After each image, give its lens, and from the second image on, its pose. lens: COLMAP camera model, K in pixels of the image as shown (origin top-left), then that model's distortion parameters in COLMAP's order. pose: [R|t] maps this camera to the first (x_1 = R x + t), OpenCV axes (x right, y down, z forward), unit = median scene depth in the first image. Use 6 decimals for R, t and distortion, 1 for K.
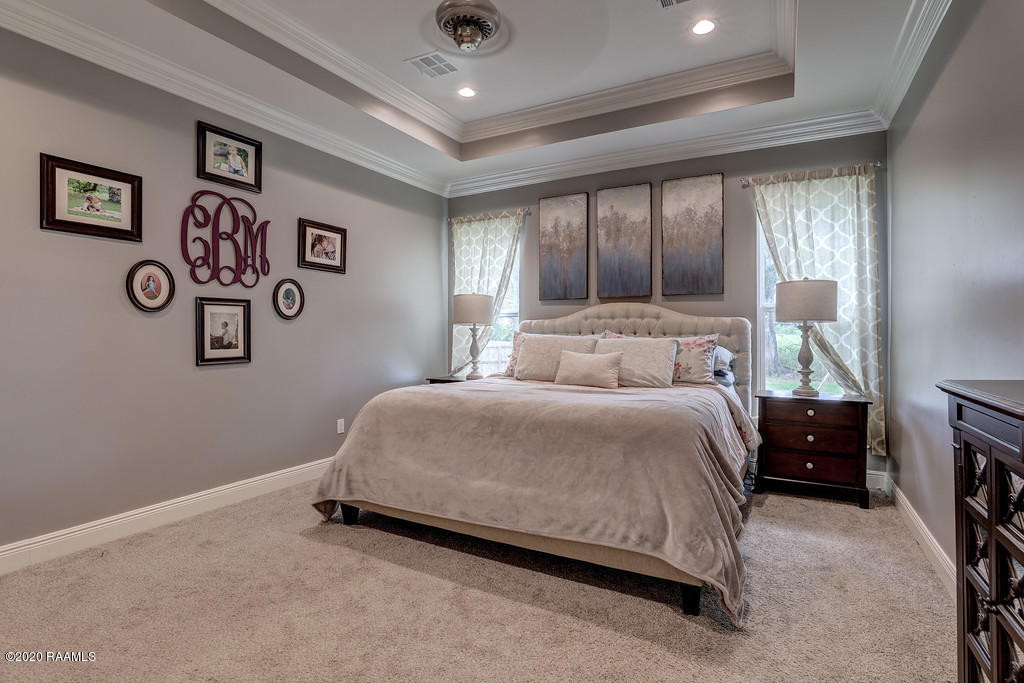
lens RADIAL K [[469.7, 0, 512.1], [0, 469.7, 338.1], [0, 0, 1]] dist [-0.028004, 0.000508]
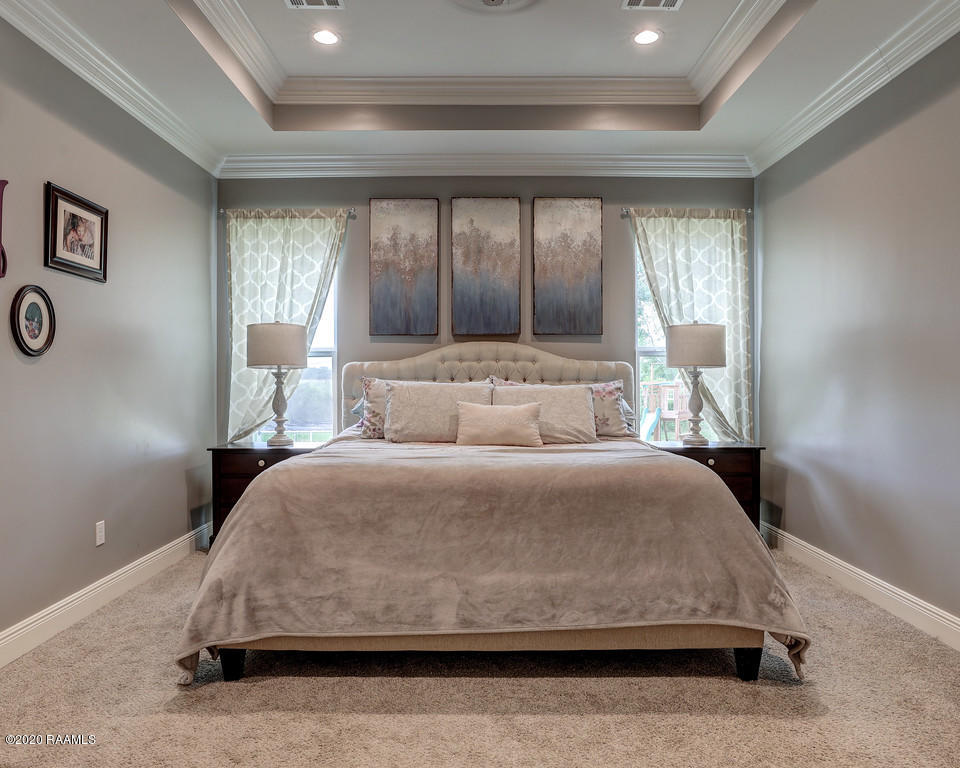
lens RADIAL K [[619.3, 0, 480.0], [0, 619.3, 384.0], [0, 0, 1]] dist [-0.023433, 0.000999]
pose [[0.888466, -0.004243, 0.458923, -0.330169], [0.005889, 0.999980, -0.002157, -0.000643], [-0.458905, 0.004619, 0.888473, 0.074060]]
